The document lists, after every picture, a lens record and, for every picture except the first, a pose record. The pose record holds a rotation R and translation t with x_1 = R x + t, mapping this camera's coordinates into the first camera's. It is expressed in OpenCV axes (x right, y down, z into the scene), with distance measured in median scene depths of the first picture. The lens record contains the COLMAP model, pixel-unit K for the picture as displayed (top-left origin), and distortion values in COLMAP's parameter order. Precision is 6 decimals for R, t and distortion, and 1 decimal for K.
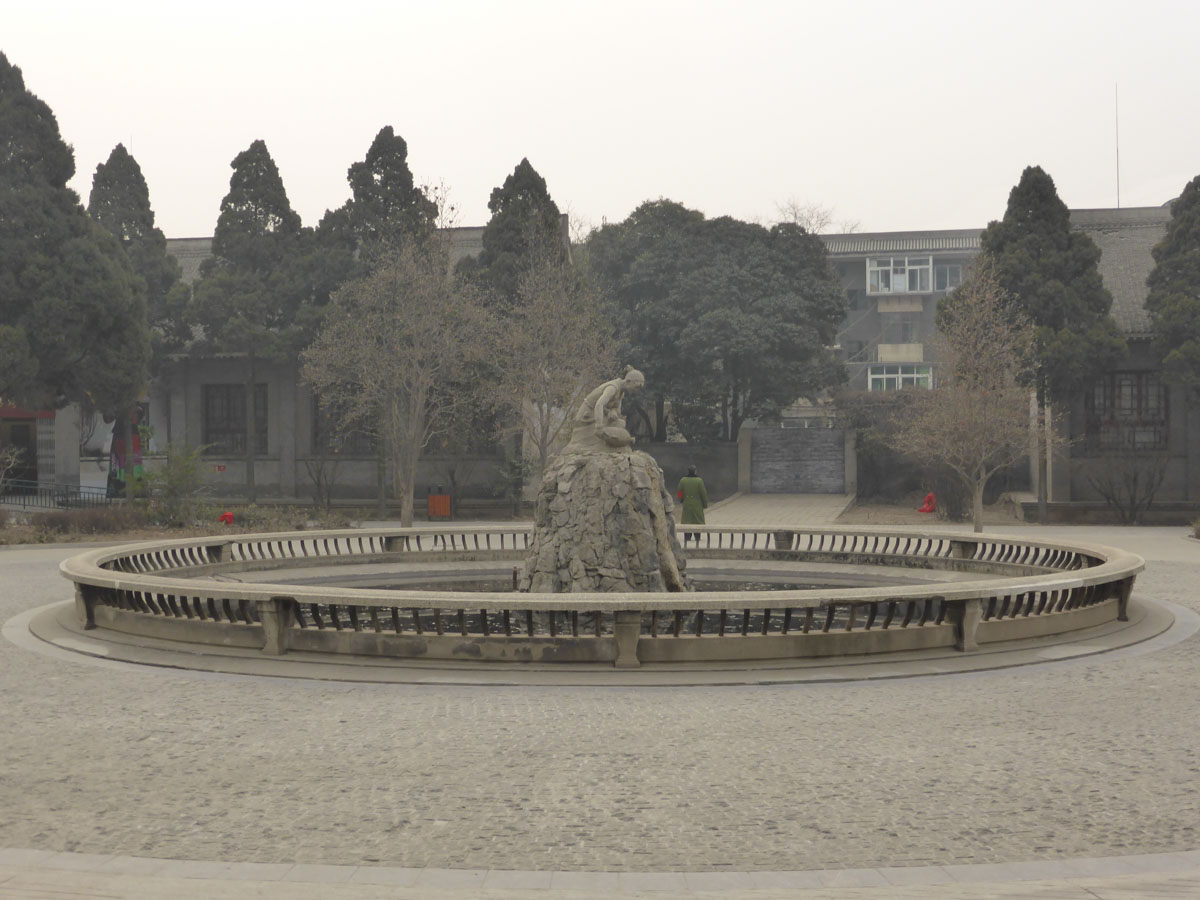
lens RADIAL K [[1652.2, 0, 598.4], [0, 1652.2, 450.8], [0, 0, 1]] dist [-0.002404, 0.000000]
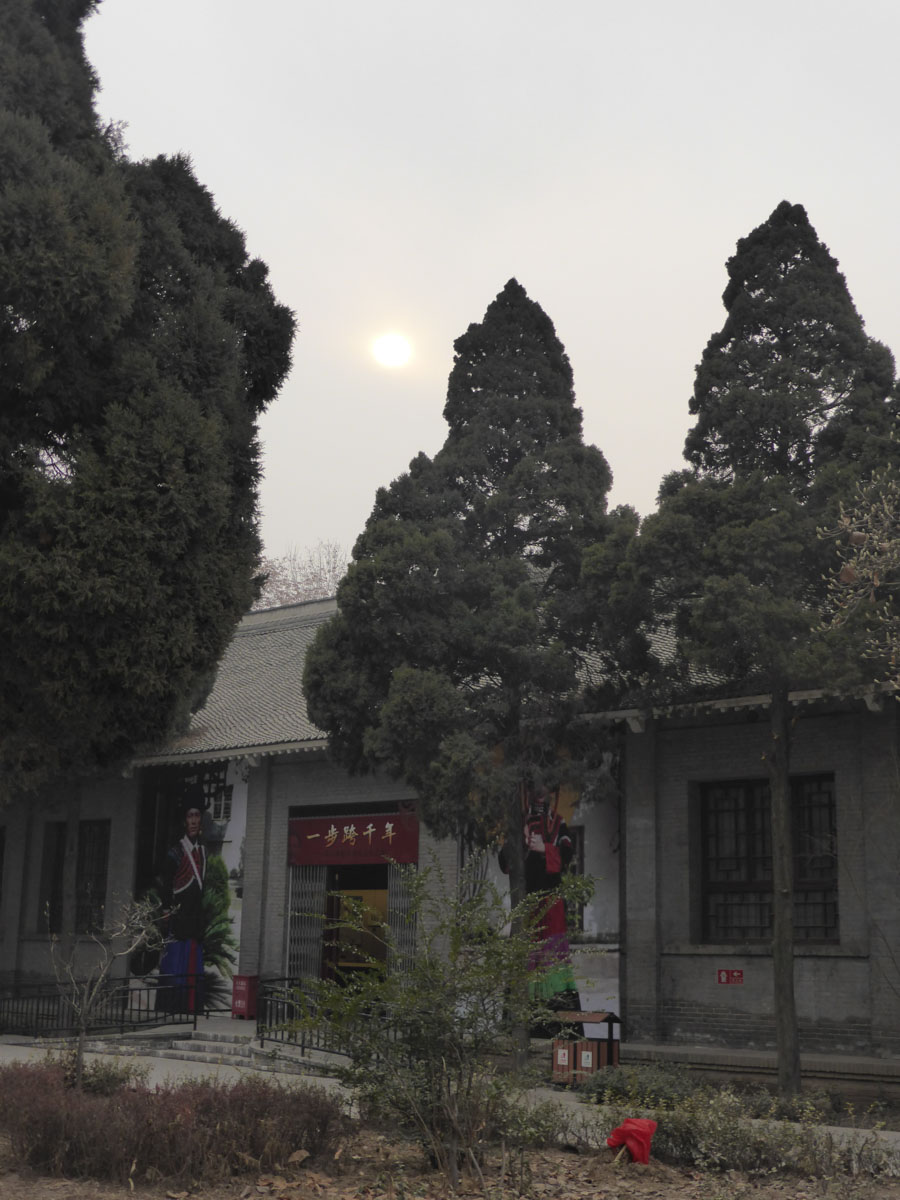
lens RADIAL K [[1652.2, 0, 447.8], [0, 1652.2, 603.9], [0, 0, 1]] dist [-0.002404, 0.000000]
pose [[0.880687, -0.081004, -0.466721, -0.088400], [-0.020126, 0.977982, -0.207717, 0.006721], [0.473270, 0.192327, 0.859666, 0.589118]]
